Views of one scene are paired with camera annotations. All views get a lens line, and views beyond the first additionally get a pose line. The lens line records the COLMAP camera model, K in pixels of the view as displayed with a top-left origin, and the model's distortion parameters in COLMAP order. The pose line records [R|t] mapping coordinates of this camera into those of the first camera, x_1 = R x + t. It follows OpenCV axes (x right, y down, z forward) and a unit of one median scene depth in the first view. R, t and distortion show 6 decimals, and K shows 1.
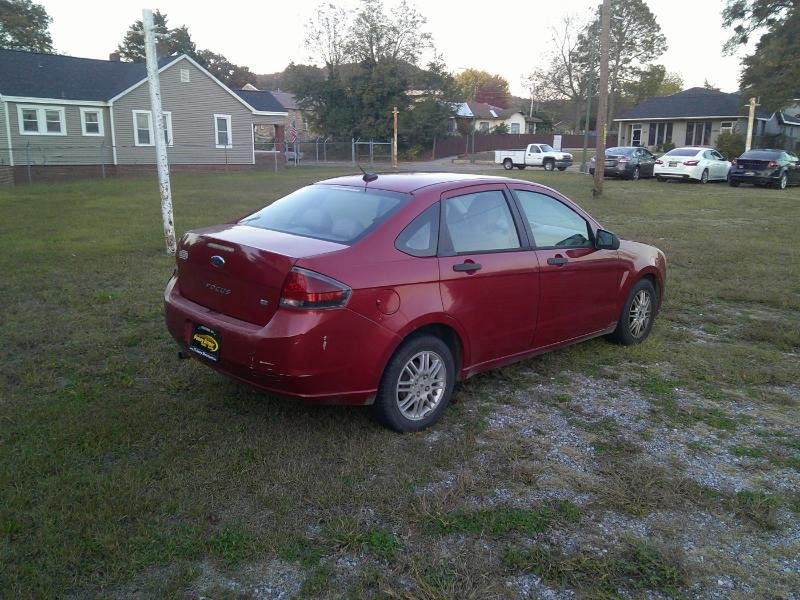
lens RADIAL K [[660.2, 0, 403.9], [0, 660.2, 300.7], [0, 0, 1]] dist [0.023147, -0.024107]
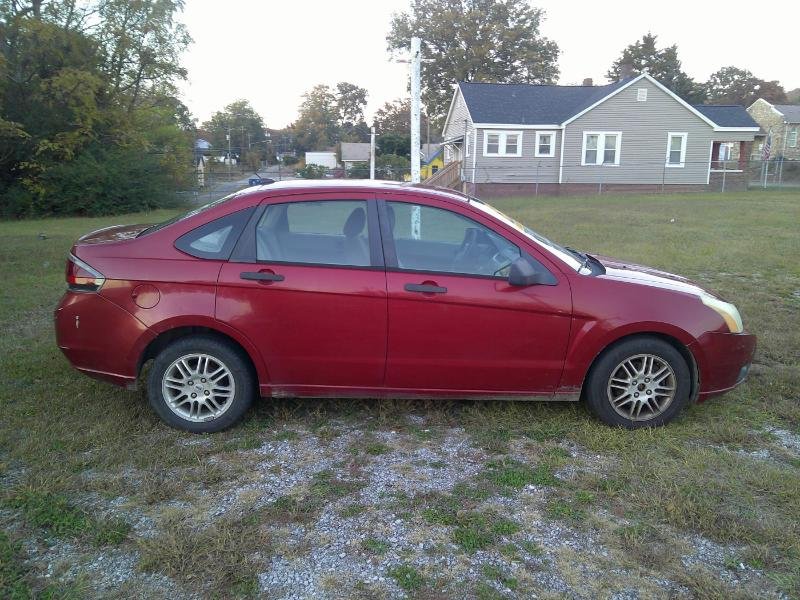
lens RADIAL K [[660.2, 0, 403.9], [0, 660.2, 300.7], [0, 0, 1]] dist [0.023147, -0.024107]
pose [[0.749069, 0.130365, -0.649538, 0.100152], [-0.150018, 0.988358, 0.025362, -0.008282], [0.645283, 0.078445, 0.759906, 0.047919]]
